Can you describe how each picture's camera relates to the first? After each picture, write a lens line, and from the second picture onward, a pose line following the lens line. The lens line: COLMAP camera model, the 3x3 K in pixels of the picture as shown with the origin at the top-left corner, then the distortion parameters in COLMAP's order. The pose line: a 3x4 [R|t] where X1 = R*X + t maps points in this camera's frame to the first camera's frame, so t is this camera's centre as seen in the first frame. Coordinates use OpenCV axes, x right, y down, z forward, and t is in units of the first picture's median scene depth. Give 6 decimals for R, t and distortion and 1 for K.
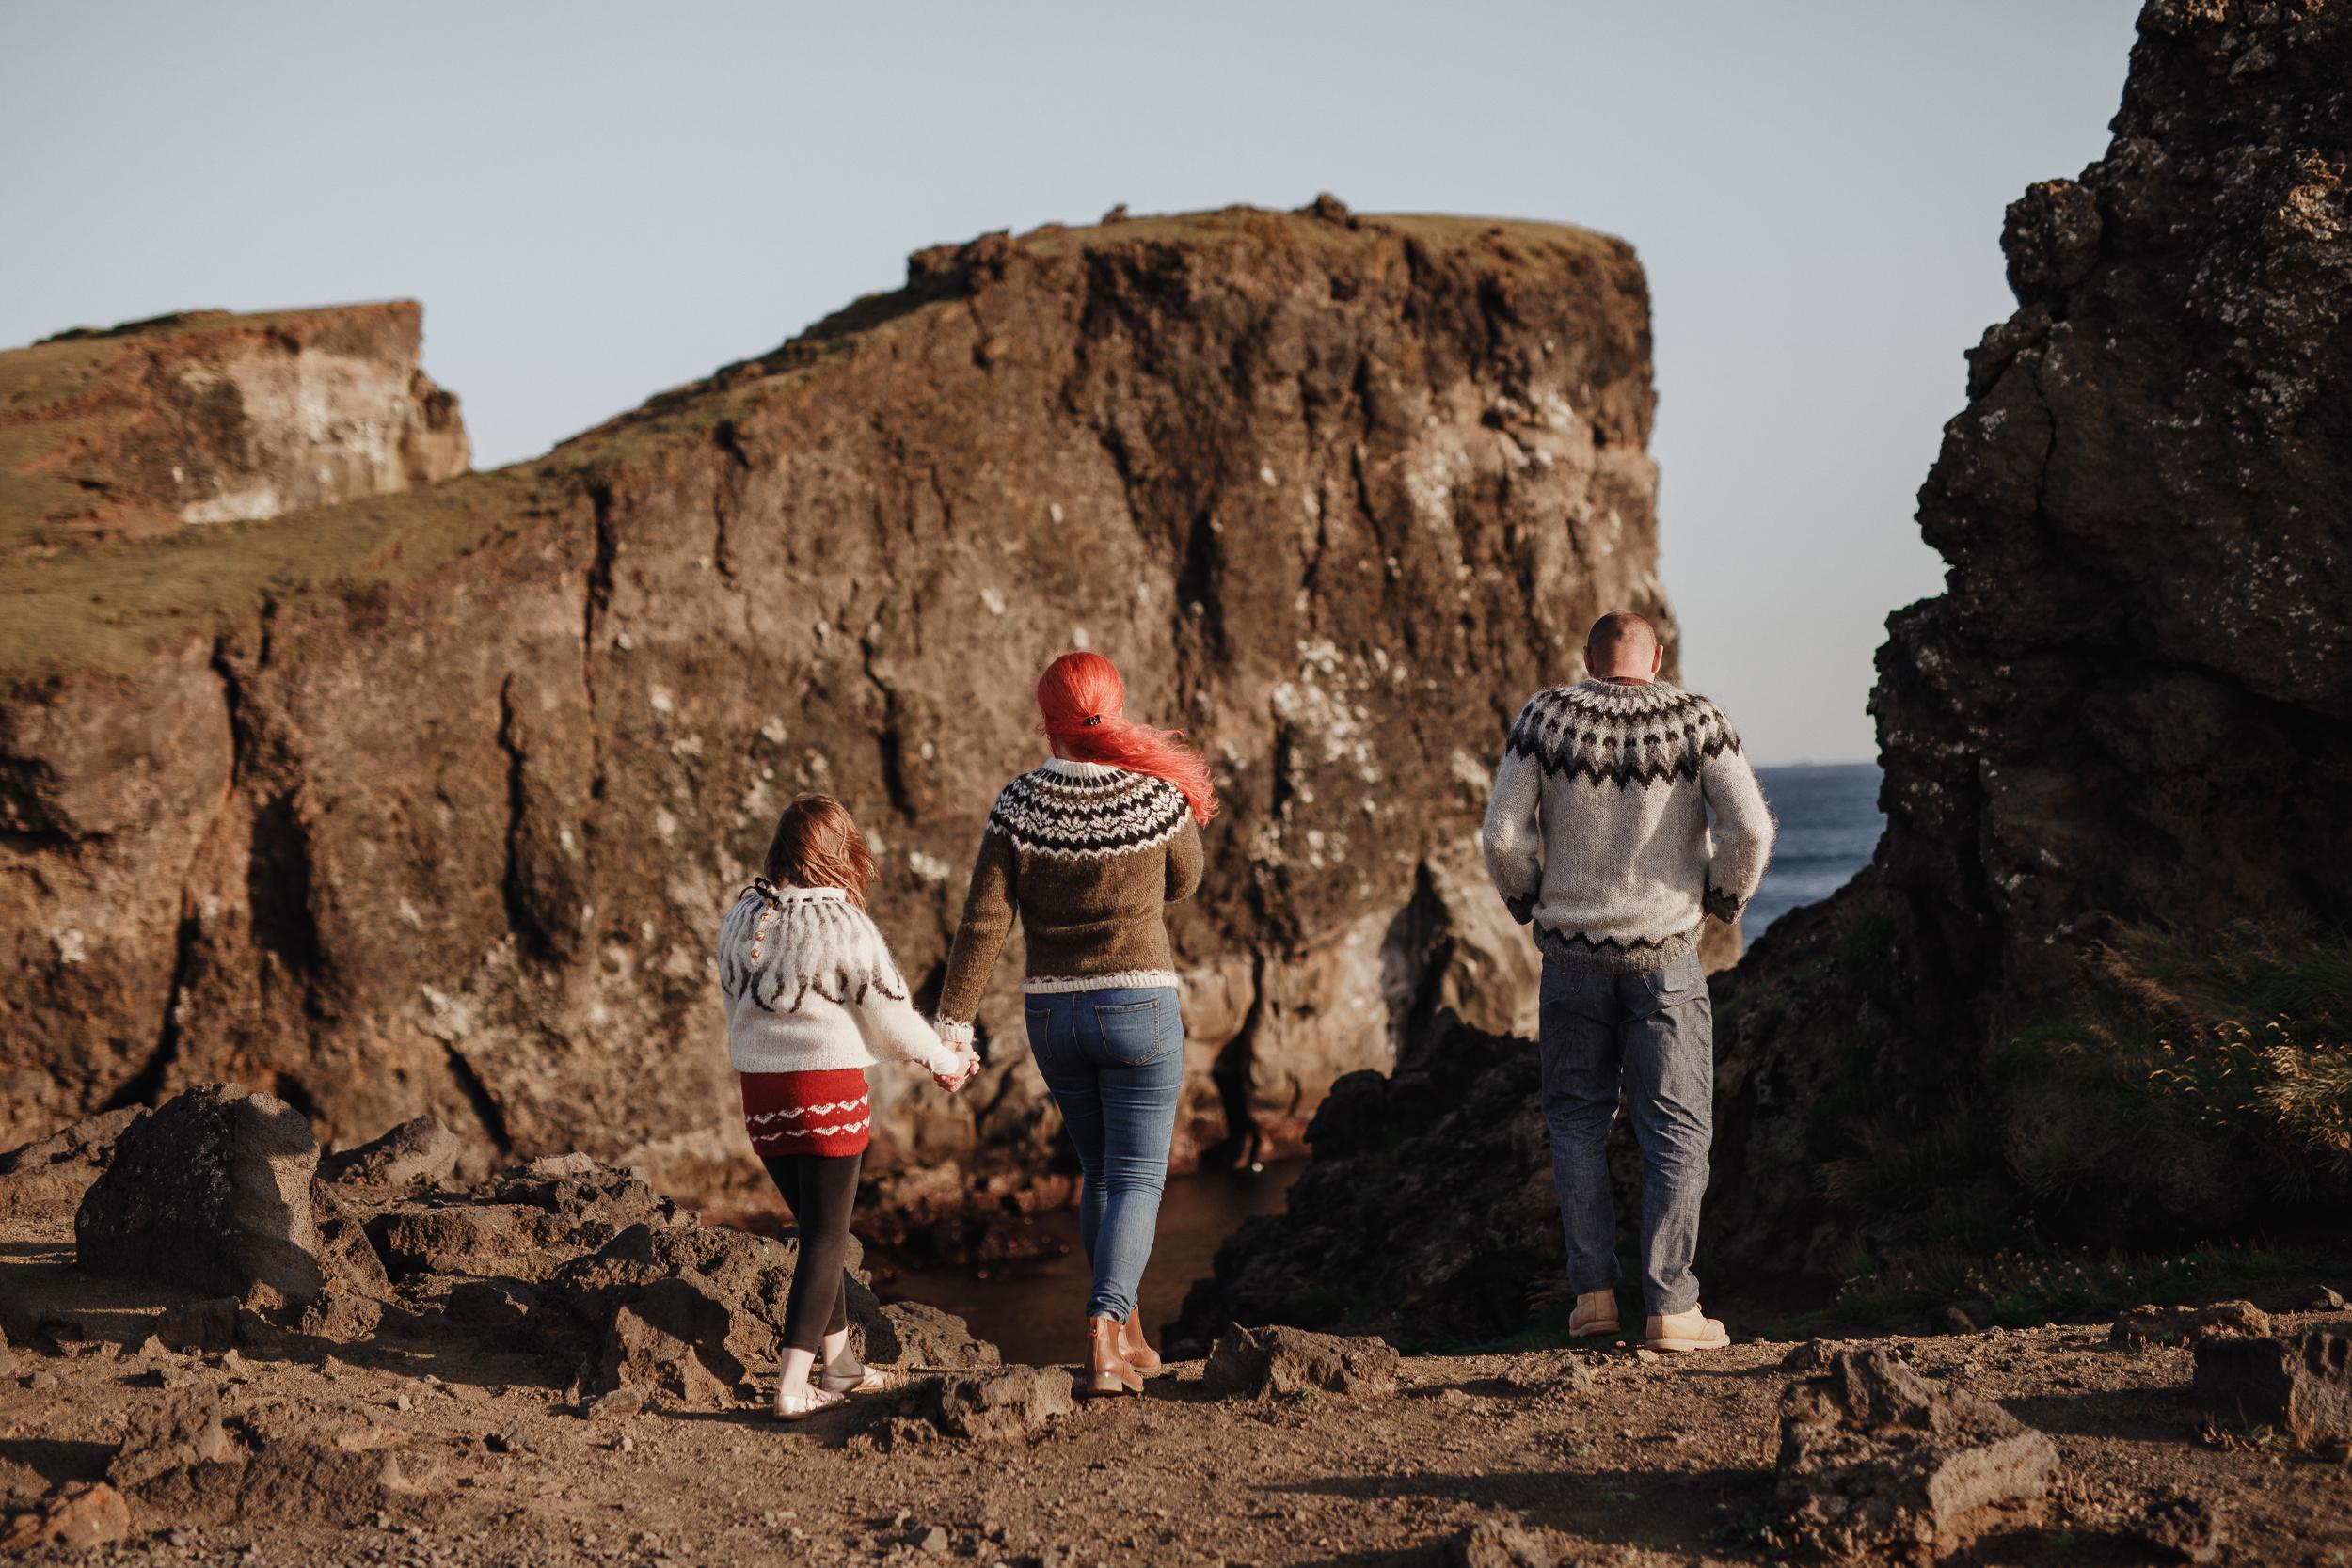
lens RADIAL K [[3259.8, 0, 1164.3], [0, 3259.8, 800.5], [0, 0, 1]] dist [-0.000919, 0.000000]
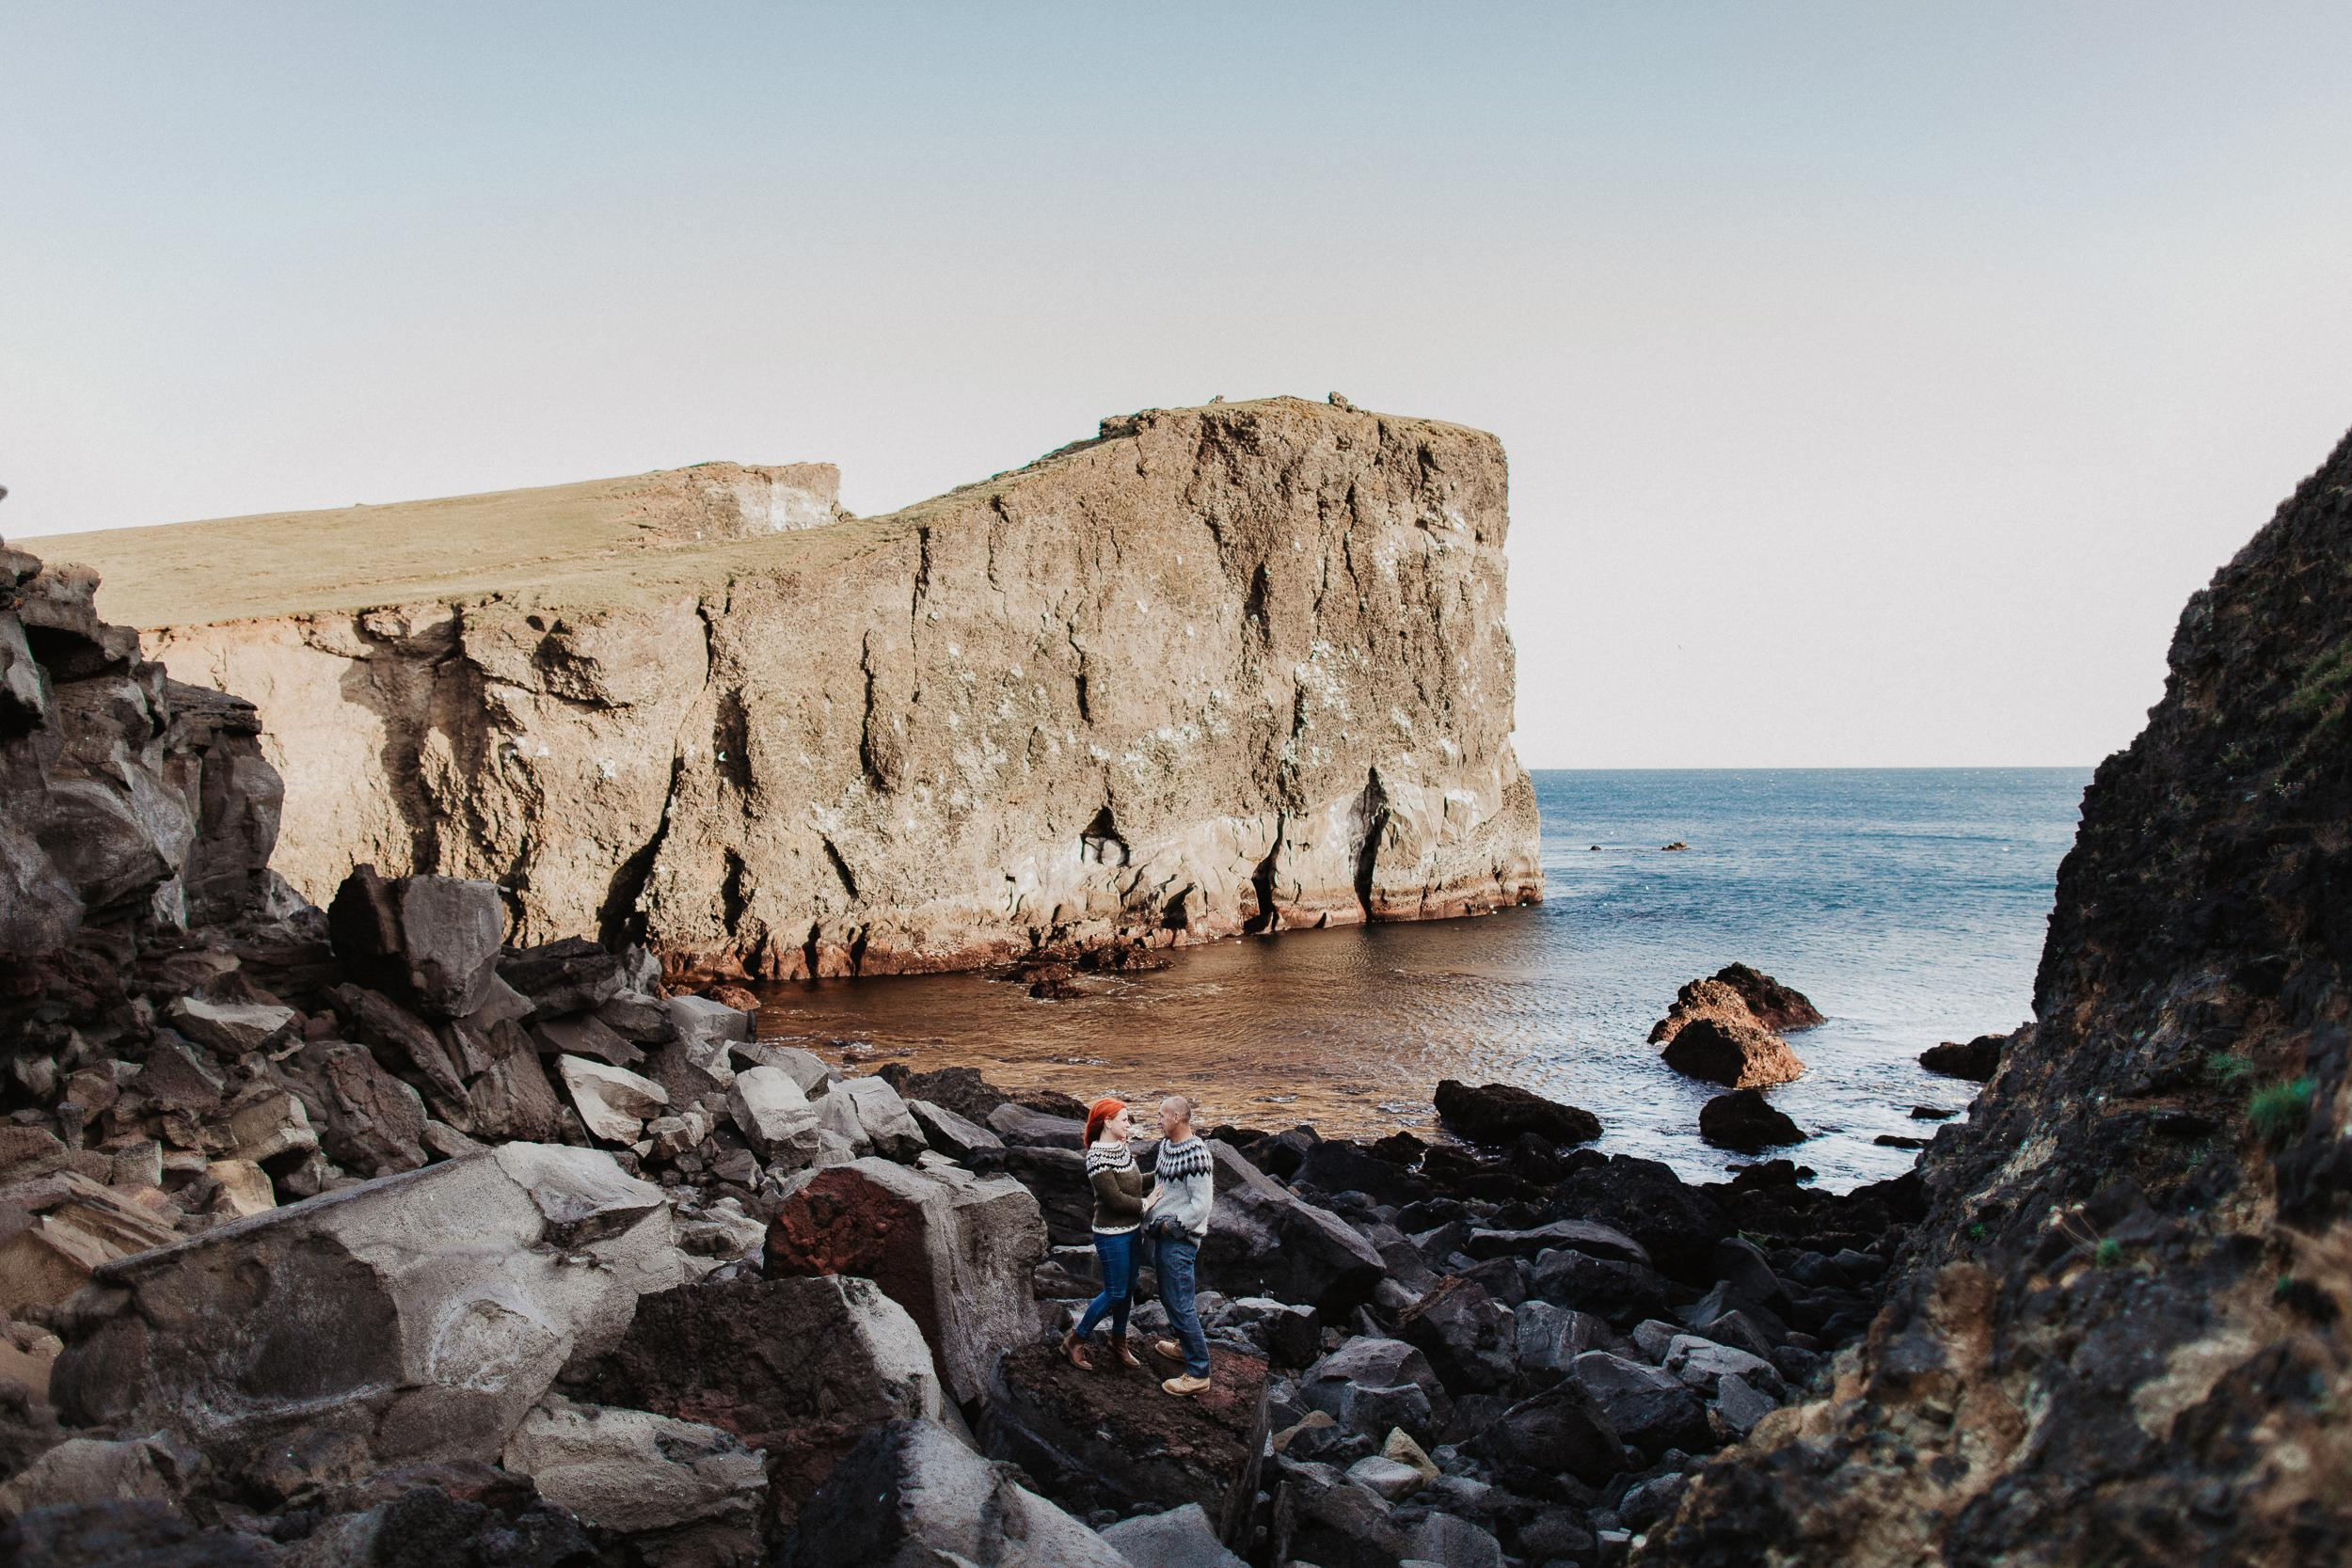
lens RADIAL K [[1594.9, 0, 1161.3], [0, 1594.9, 791.3], [0, 0, 1]] dist [0.012806, -0.001586]
pose [[0.998827, 0.040822, -0.026055, -0.015226], [-0.040493, 0.999095, 0.013042, 0.027695], [0.026564, -0.011972, 0.999575, 0.128384]]
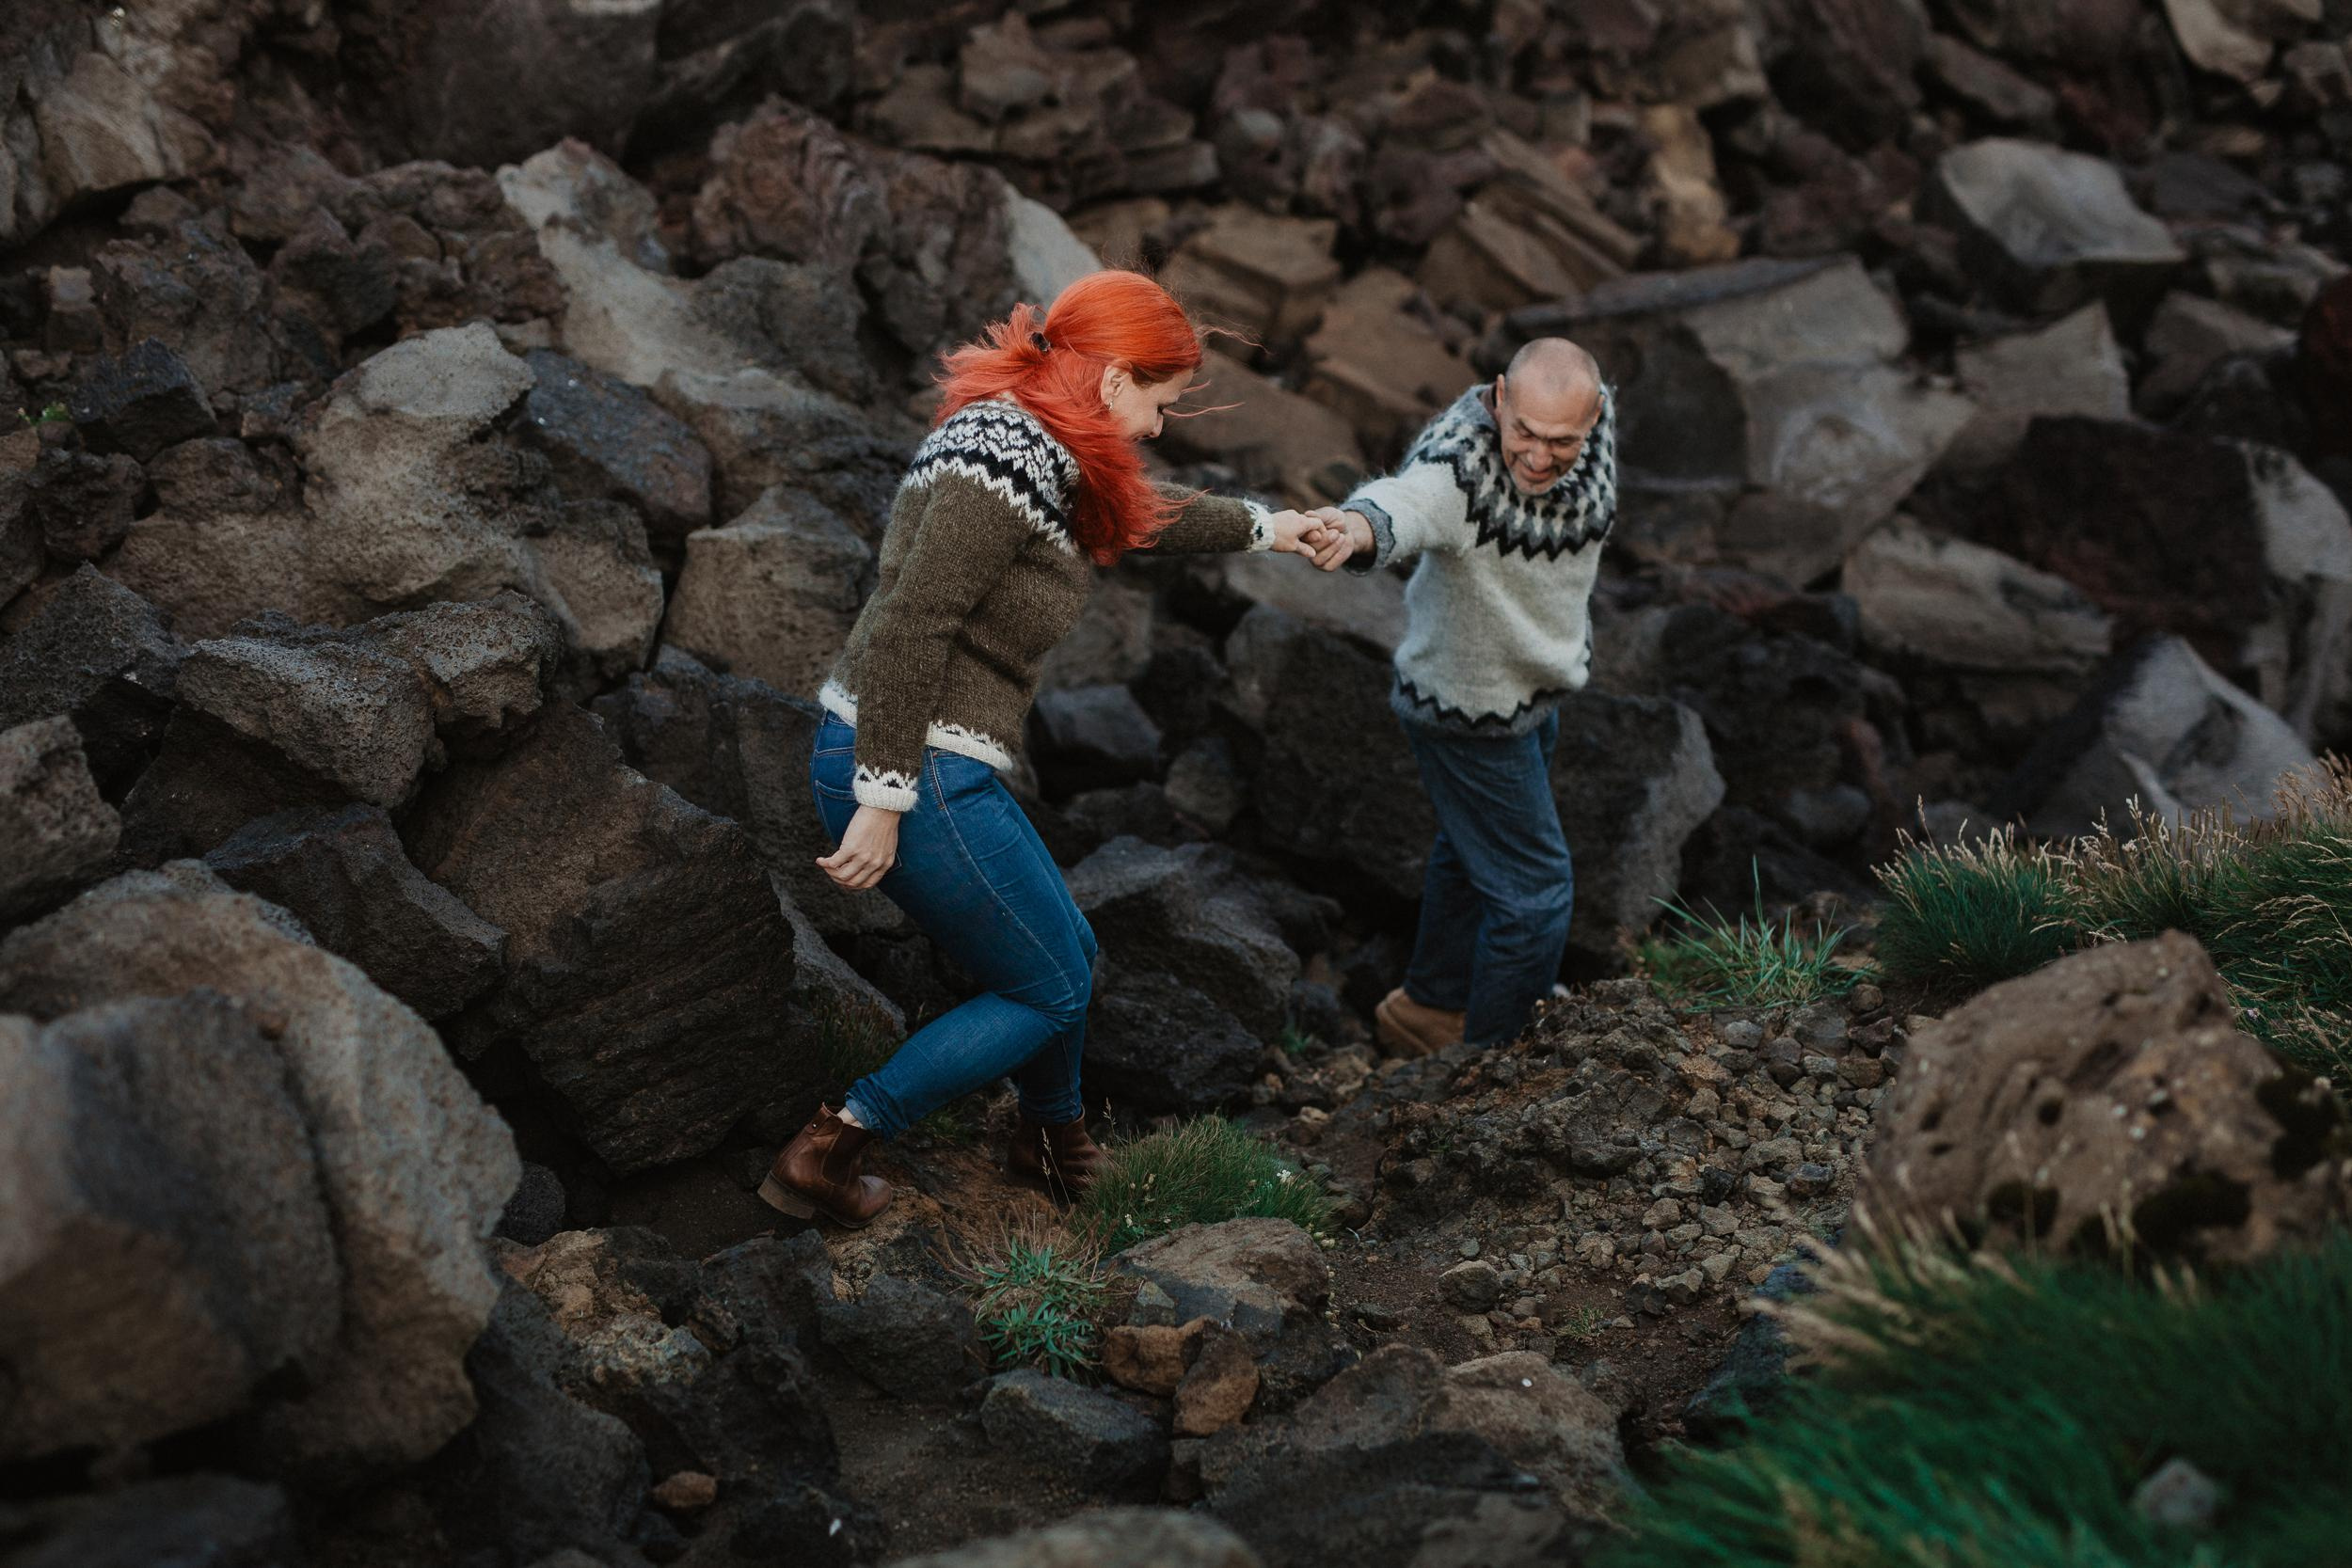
lens RADIAL K [[3259.8, 0, 1174.5], [0, 3259.8, 782.5], [0, 0, 1]] dist [-0.000919, 0.000000]
pose [[0.751946, 0.305812, -0.584000, 0.008671], [0.022593, 0.873414, 0.486454, 0.006683], [0.658837, -0.378981, 0.649851, 0.096492]]
